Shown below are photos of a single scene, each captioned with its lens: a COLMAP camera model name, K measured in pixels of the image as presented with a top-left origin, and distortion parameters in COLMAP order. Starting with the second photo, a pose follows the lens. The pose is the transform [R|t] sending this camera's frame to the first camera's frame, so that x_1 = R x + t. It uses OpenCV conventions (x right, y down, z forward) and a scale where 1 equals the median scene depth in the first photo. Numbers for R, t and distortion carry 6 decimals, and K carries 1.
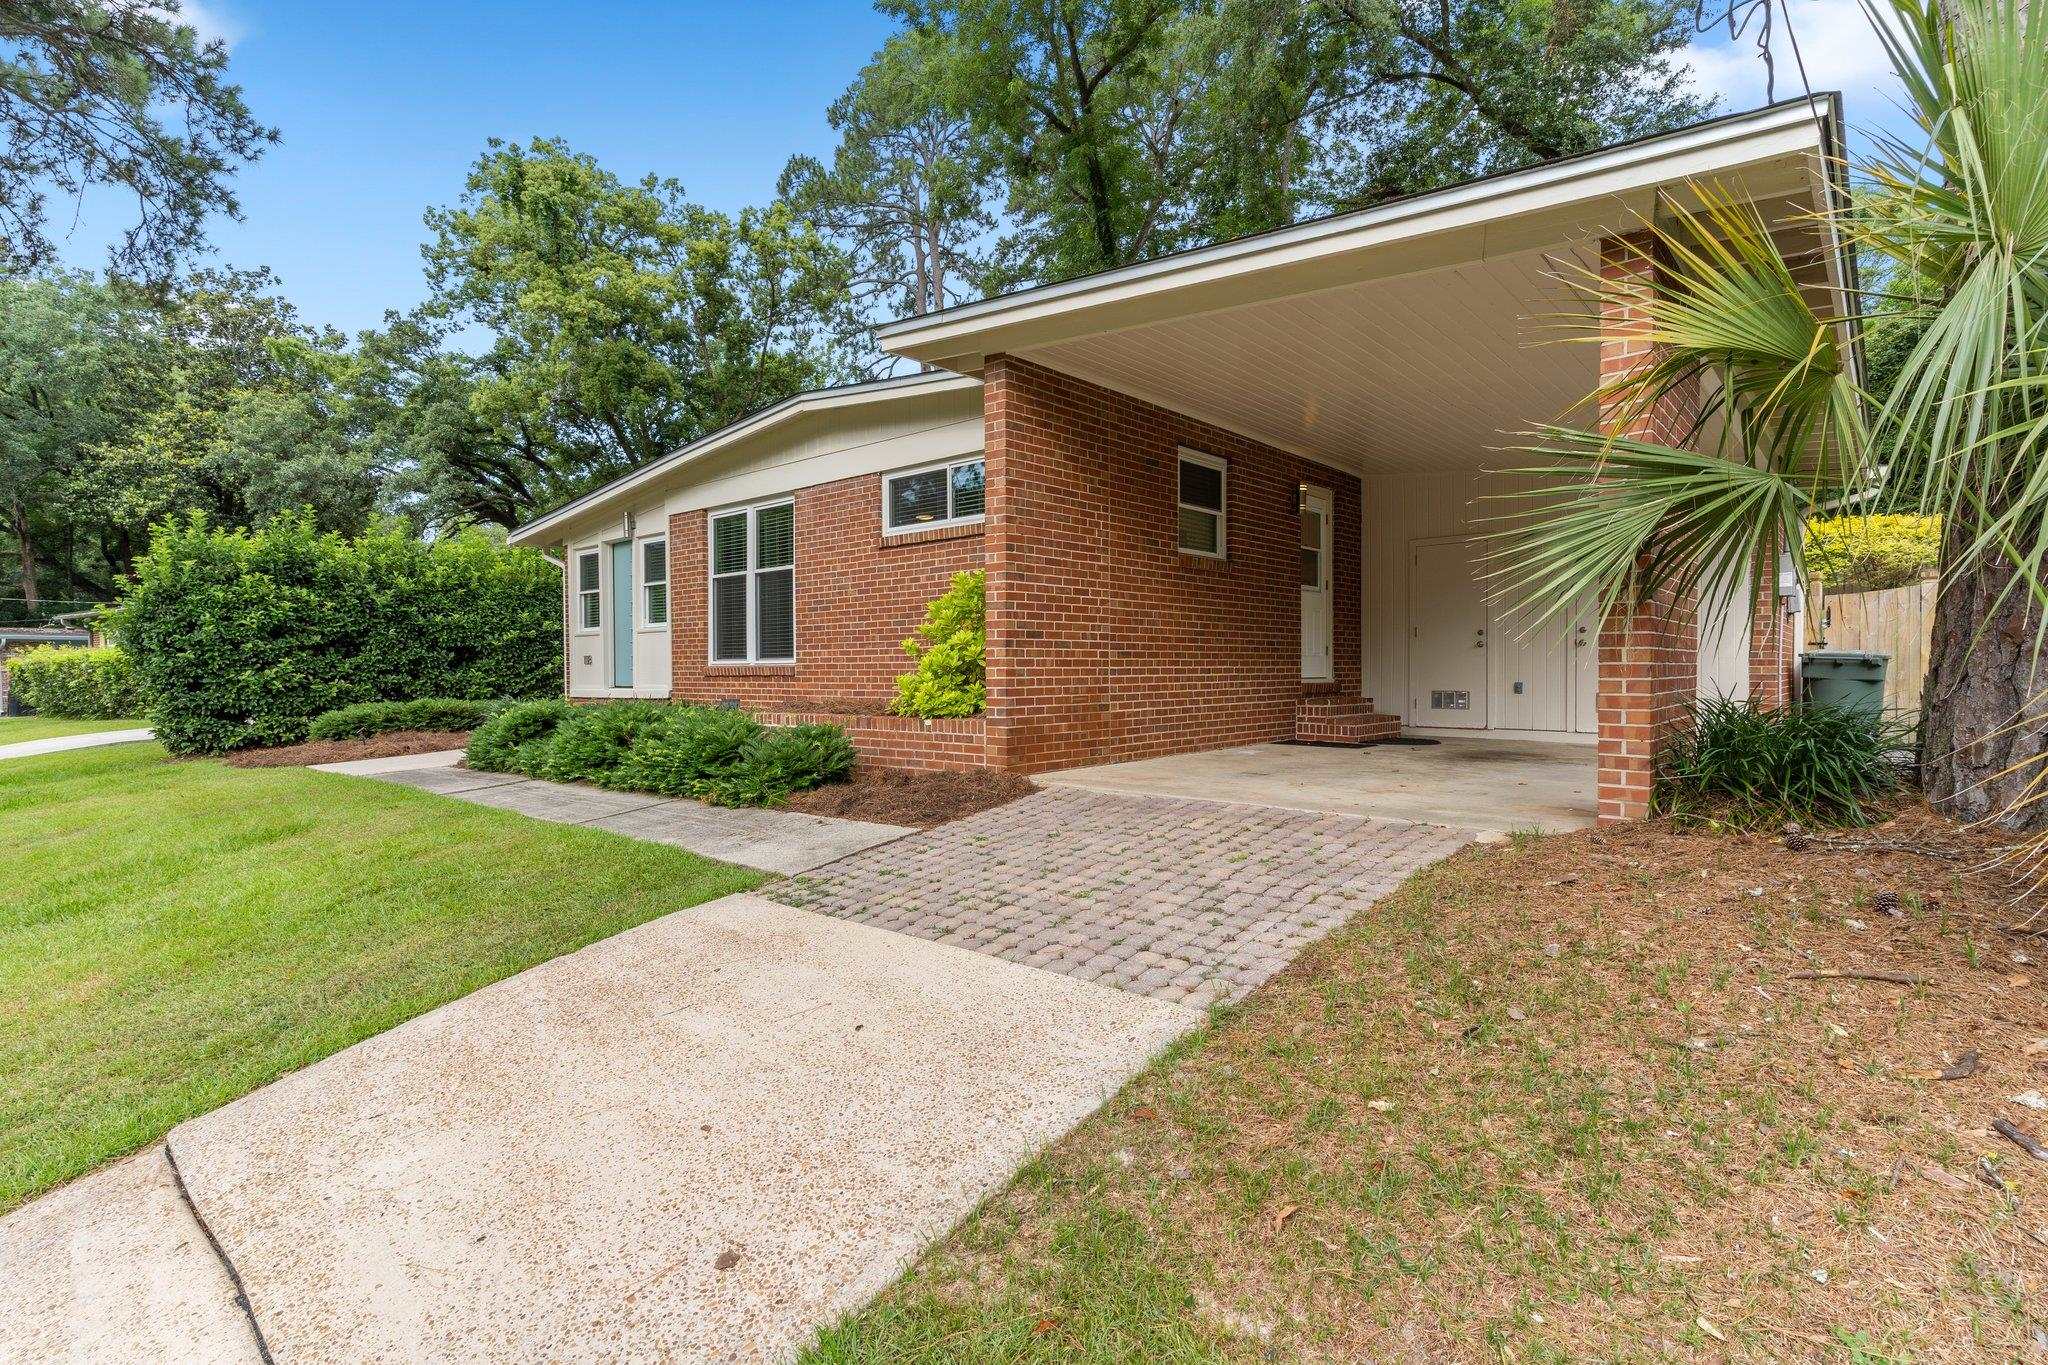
lens RADIAL K [[986.5, 0, 1024.0], [0, 986.5, 682.5], [0, 0, 1]] dist [0.000938, 0.000070]
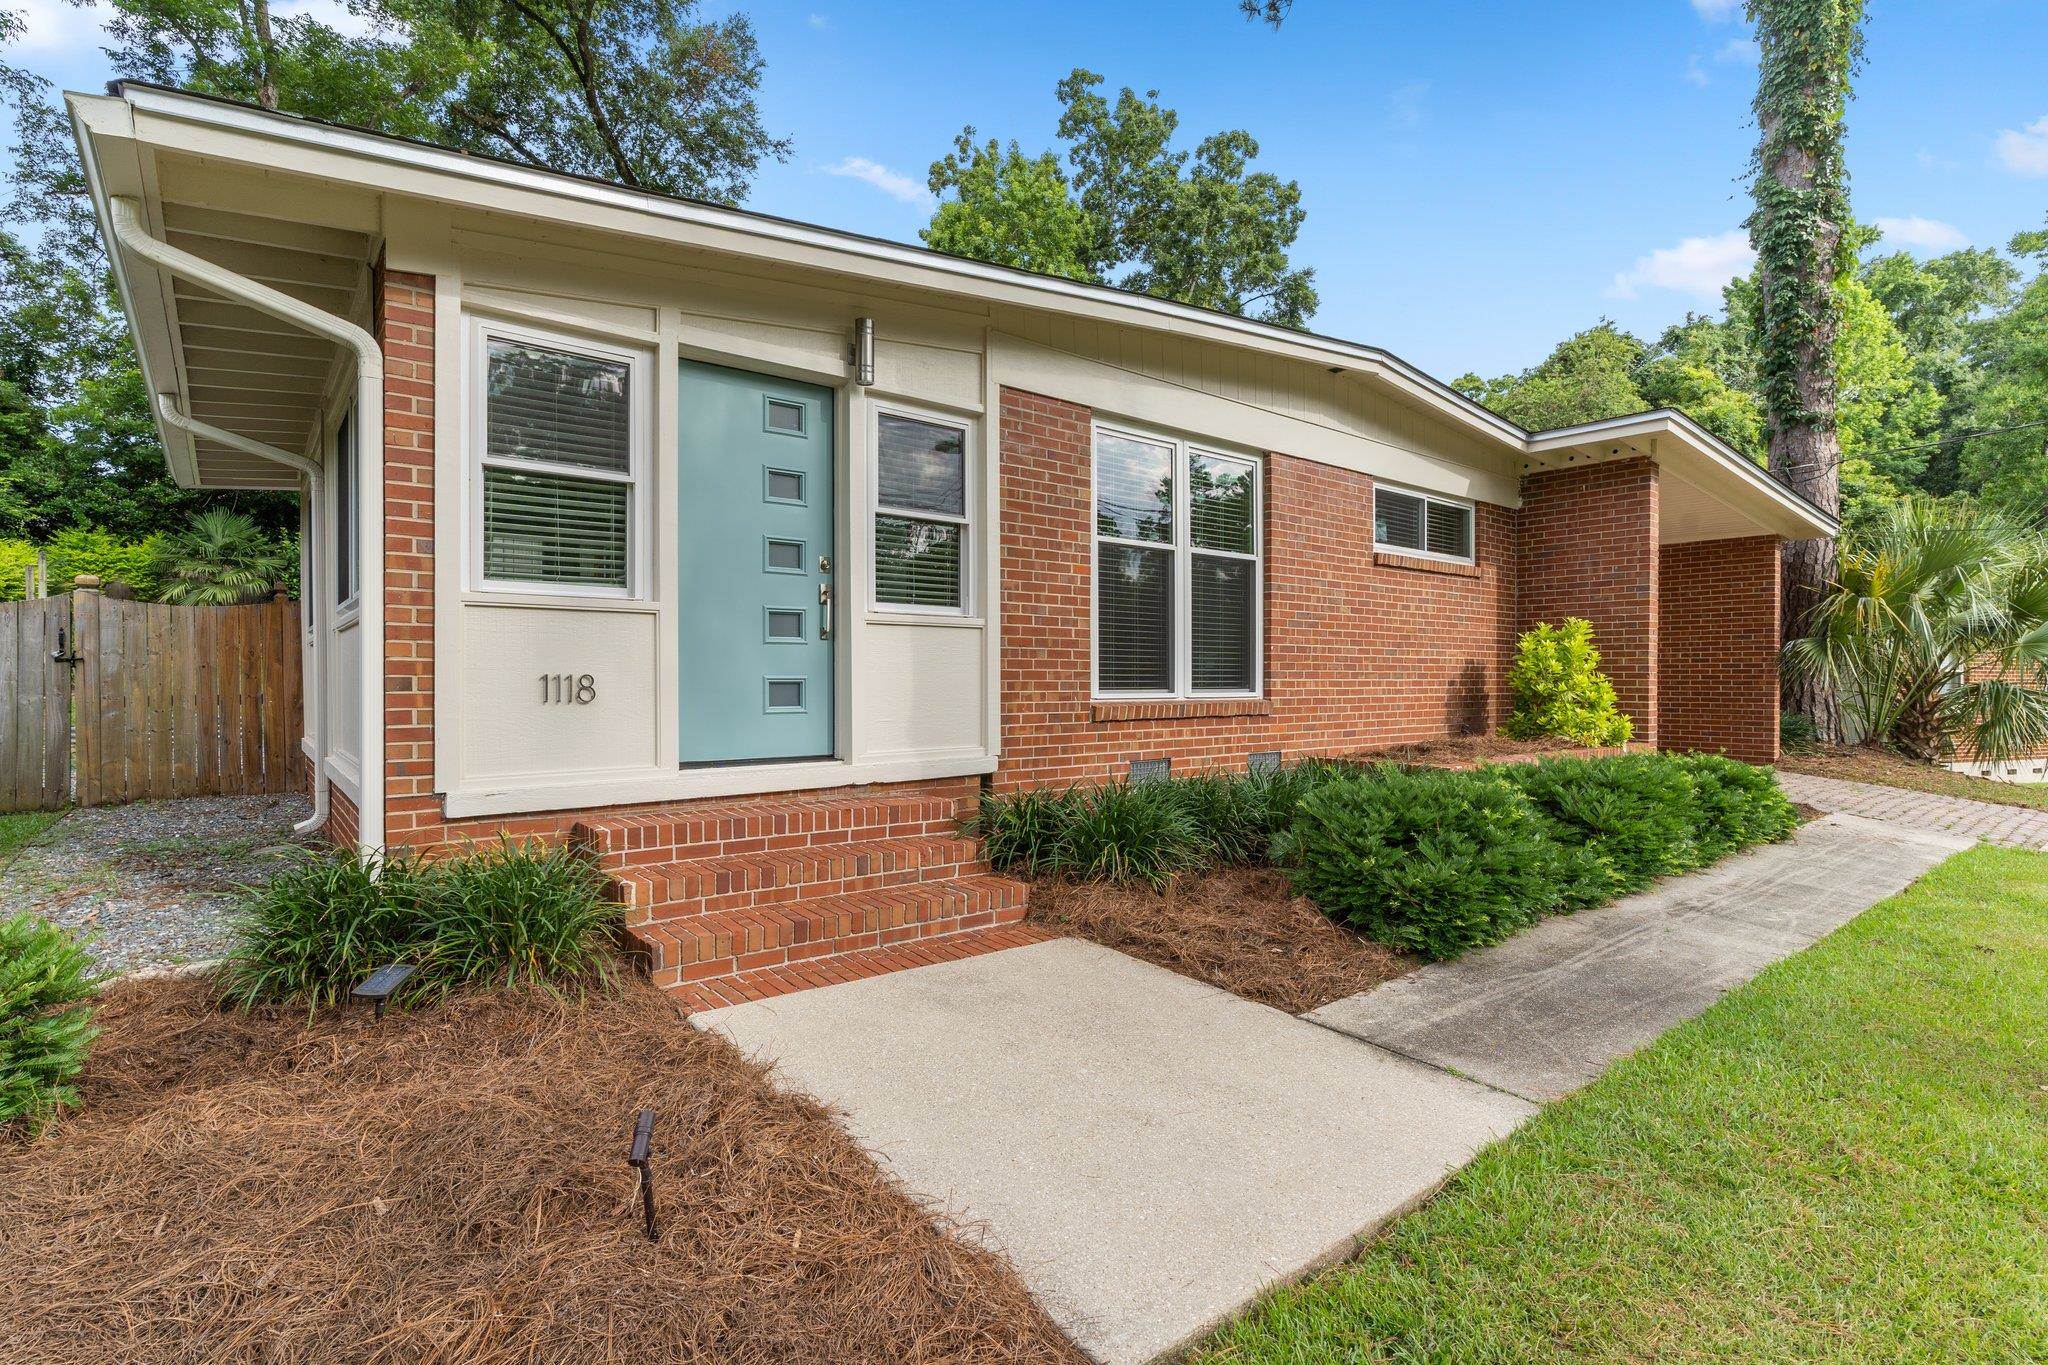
lens RADIAL K [[984.7, 0, 1024.0], [0, 984.7, 682.5], [0, 0, 1]] dist [-0.002200, -0.000059]
pose [[0.163722, 0.005801, 0.986489, -0.781611], [0.011825, 0.999899, -0.007842, -0.021622], [-0.986436, 0.012949, 0.163637, 0.867308]]
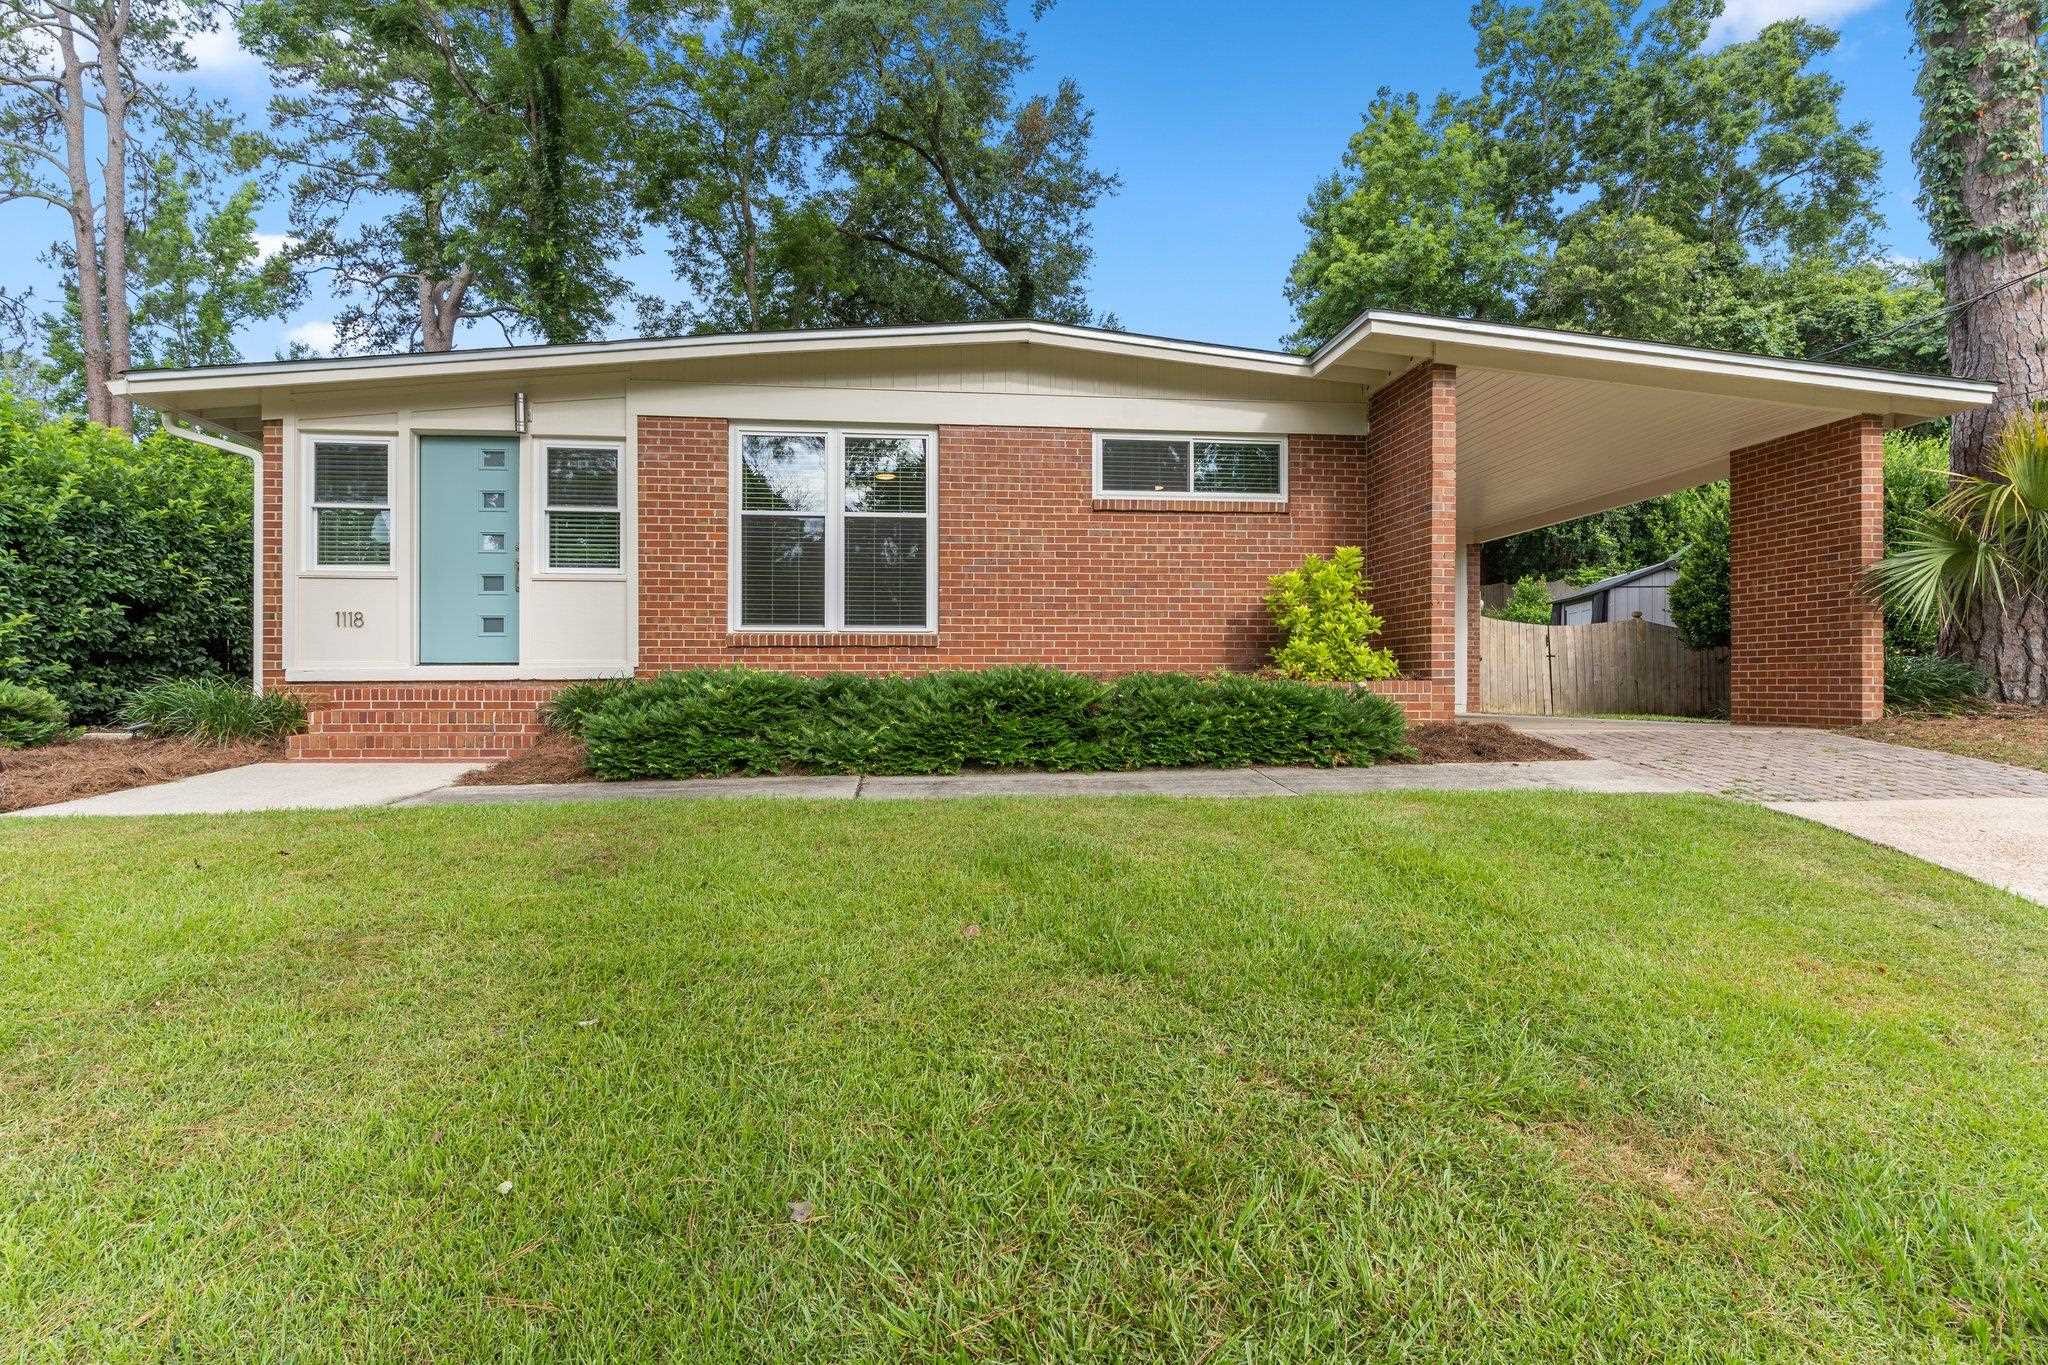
lens RADIAL K [[994.7, 0, 1020.6], [0, 994.7, 680.3], [0, 0, 1]] dist [-0.002198, -0.000030]
pose [[0.676296, 0.011520, 0.736540, -0.657307], [0.006346, 0.999749, -0.021463, 0.032640], [-0.736603, 0.019189, 0.676054, 0.313285]]
